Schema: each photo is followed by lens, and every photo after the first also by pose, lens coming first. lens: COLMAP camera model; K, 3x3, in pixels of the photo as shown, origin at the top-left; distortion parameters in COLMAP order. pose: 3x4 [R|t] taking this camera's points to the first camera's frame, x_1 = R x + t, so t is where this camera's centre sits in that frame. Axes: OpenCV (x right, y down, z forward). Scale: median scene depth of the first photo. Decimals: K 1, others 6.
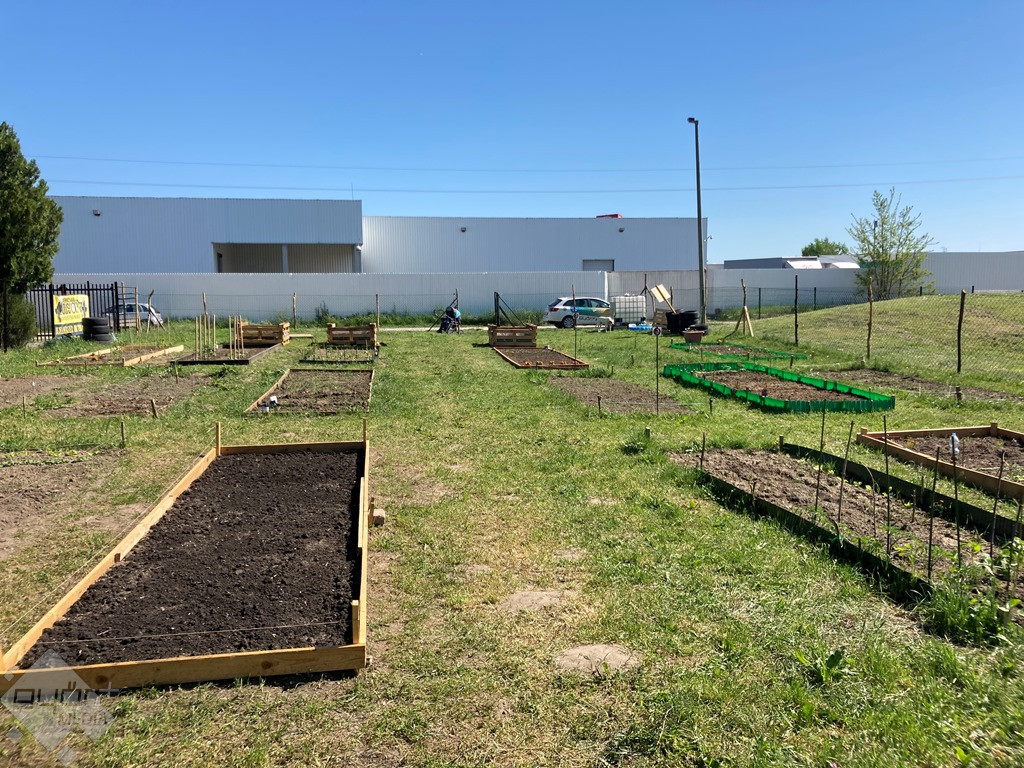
lens RADIAL K [[827.4, 0, 512.0], [0, 827.4, 384.0], [0, 0, 1]] dist [0.066826, -0.153374]
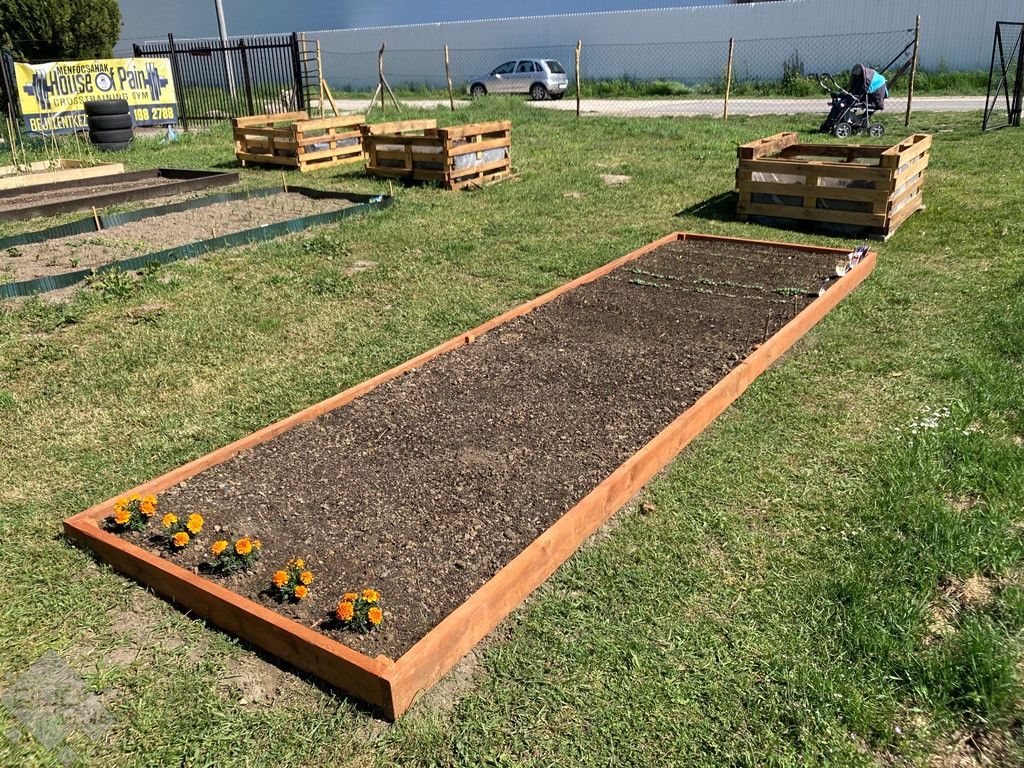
lens RADIAL K [[835.1, 0, 510.8], [0, 835.1, 379.4], [0, 0, 1]] dist [0.000816, 0.001558]
pose [[0.723339, 0.234859, -0.649325, 0.115327], [-0.043719, 0.954068, 0.296381, -0.065698], [0.689108, -0.185996, 0.700382, 0.613921]]
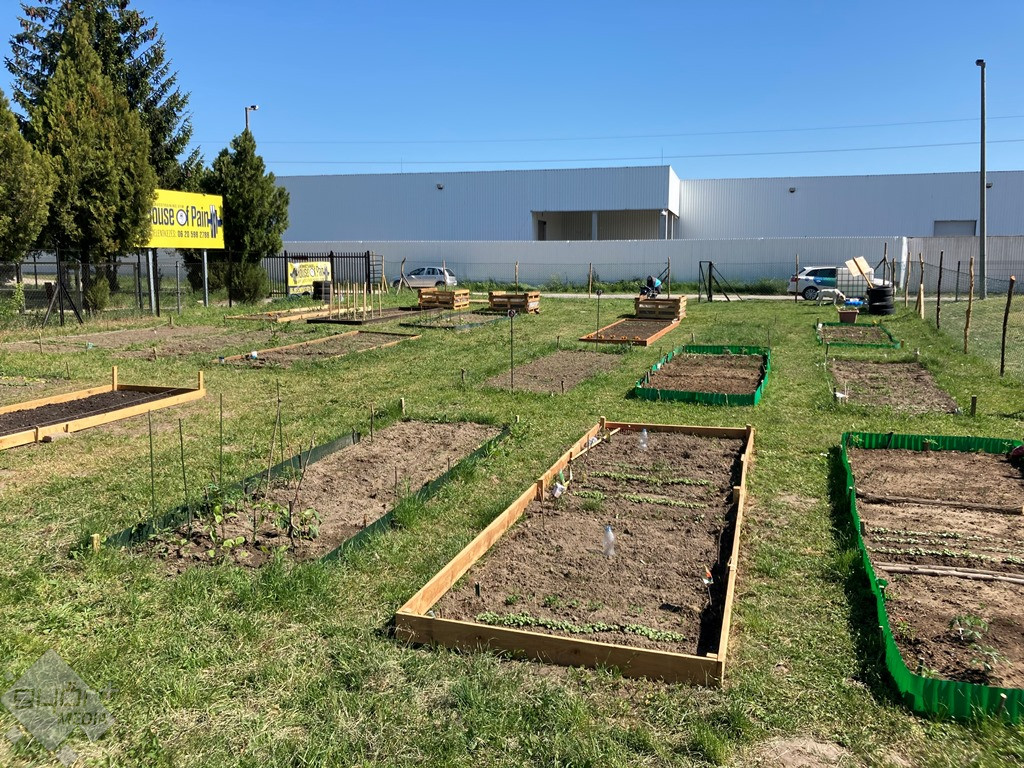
lens RADIAL K [[827.4, 0, 512.0], [0, 827.4, 384.0], [0, 0, 1]] dist [0.066826, -0.153374]
pose [[0.885123, 0.079117, -0.458582, 0.273934], [-0.057558, 0.996488, 0.060825, -0.014872], [0.461783, -0.027442, 0.886568, 0.019225]]
